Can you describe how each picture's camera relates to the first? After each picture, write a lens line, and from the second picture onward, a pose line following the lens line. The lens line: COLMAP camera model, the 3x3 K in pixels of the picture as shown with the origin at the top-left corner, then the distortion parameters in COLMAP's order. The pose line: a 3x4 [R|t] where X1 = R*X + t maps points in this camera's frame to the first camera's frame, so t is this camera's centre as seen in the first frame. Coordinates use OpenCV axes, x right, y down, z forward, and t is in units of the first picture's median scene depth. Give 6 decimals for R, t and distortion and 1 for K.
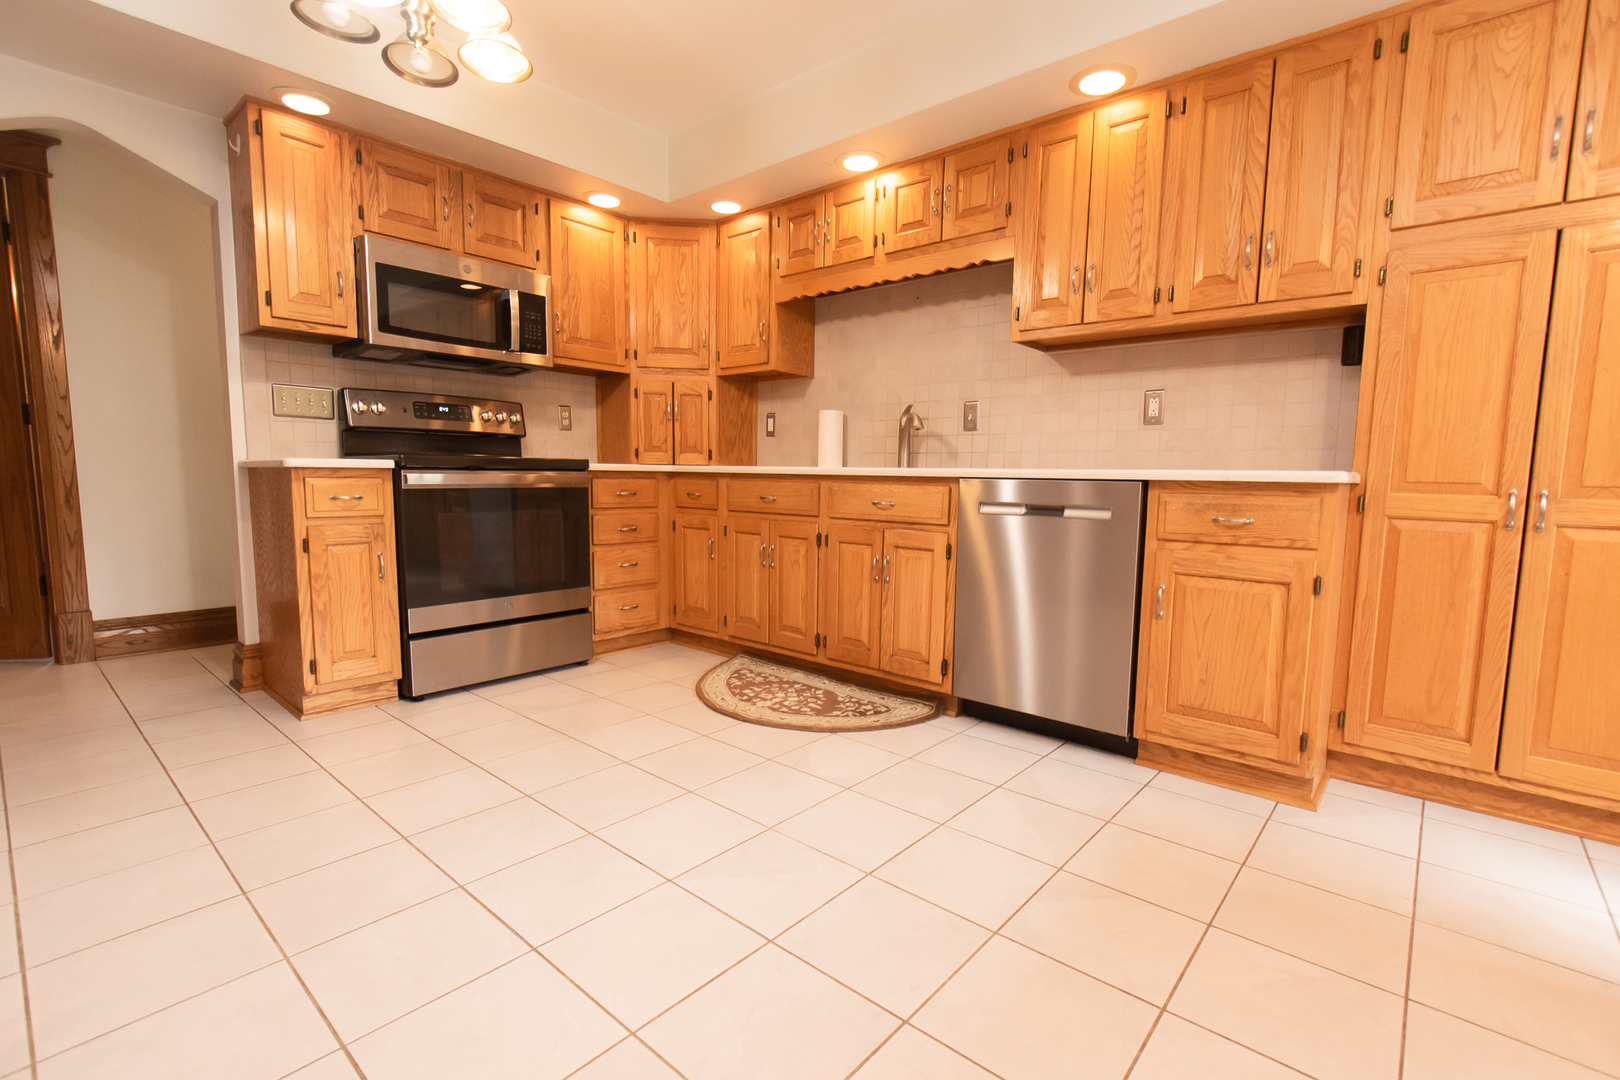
lens RADIAL K [[735.1, 0, 819.0], [0, 735.1, 550.0], [0, 0, 1]] dist [-0.006202, -0.001123]
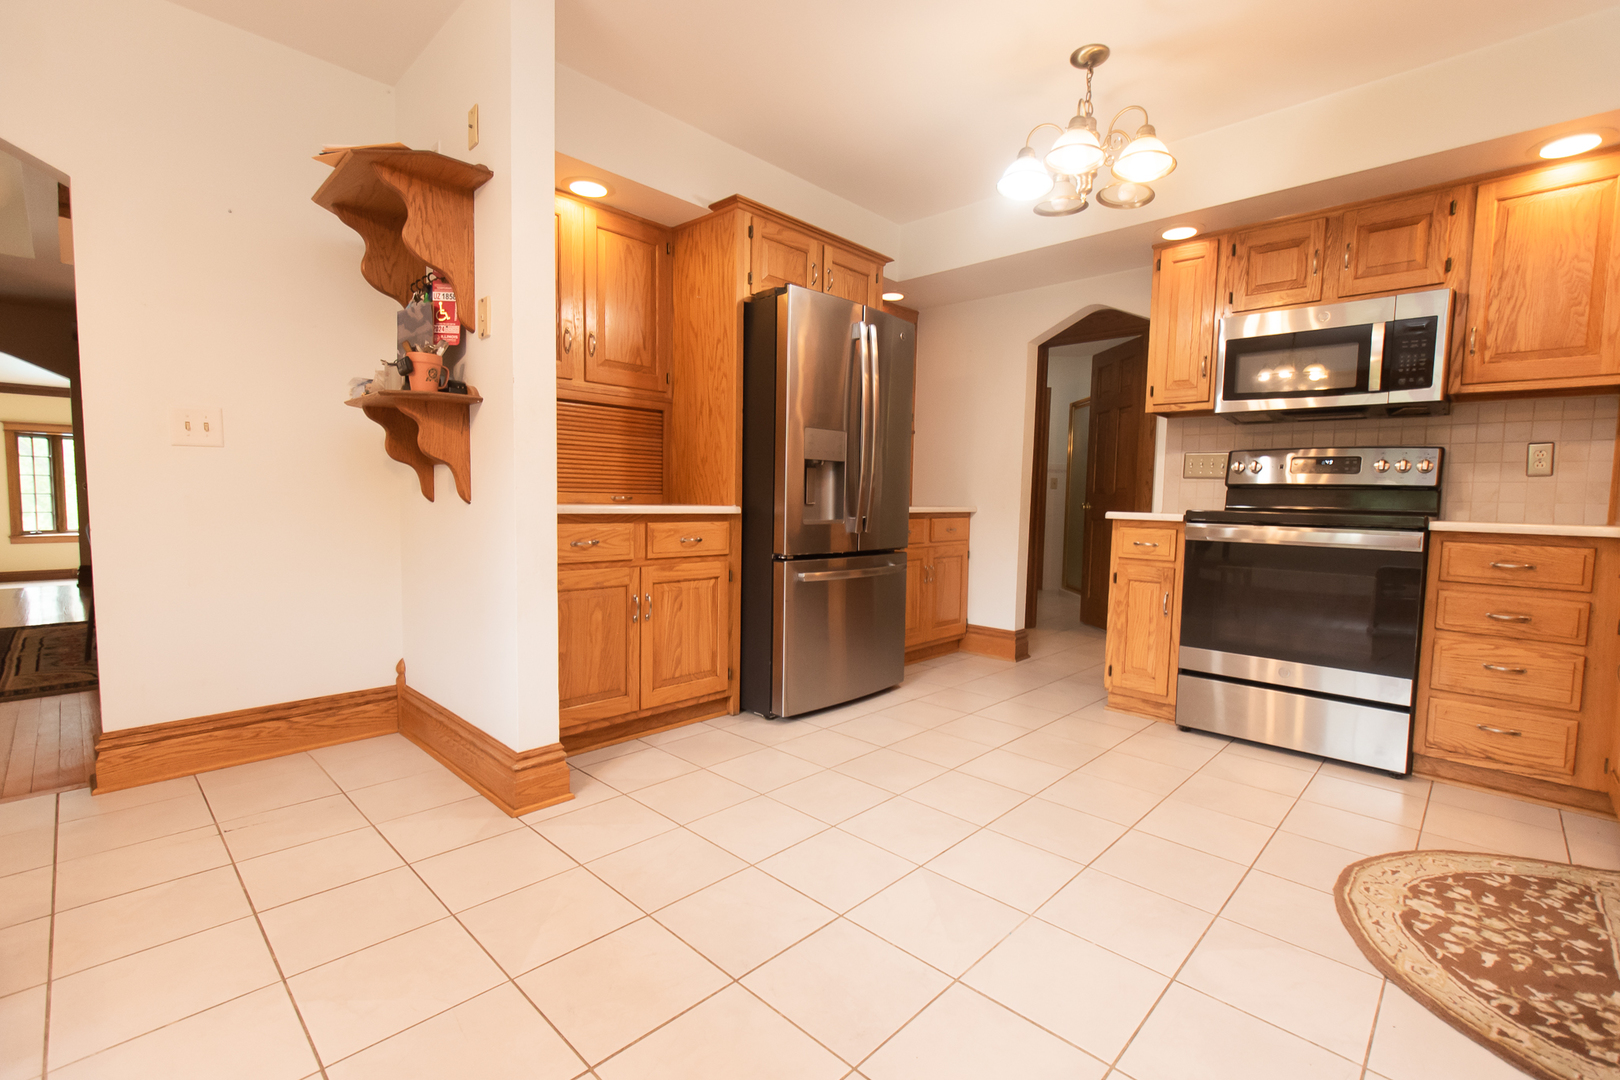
lens RADIAL K [[707.1, 0, 820.8], [0, 707.1, 540.5], [0, 0, 1]] dist [-0.001800, -0.000802]
pose [[-0.056913, 0.047273, -0.997259, 0.511399], [-0.128182, 0.990265, 0.054257, -0.063065], [0.990116, 0.130919, -0.050299, 0.456830]]
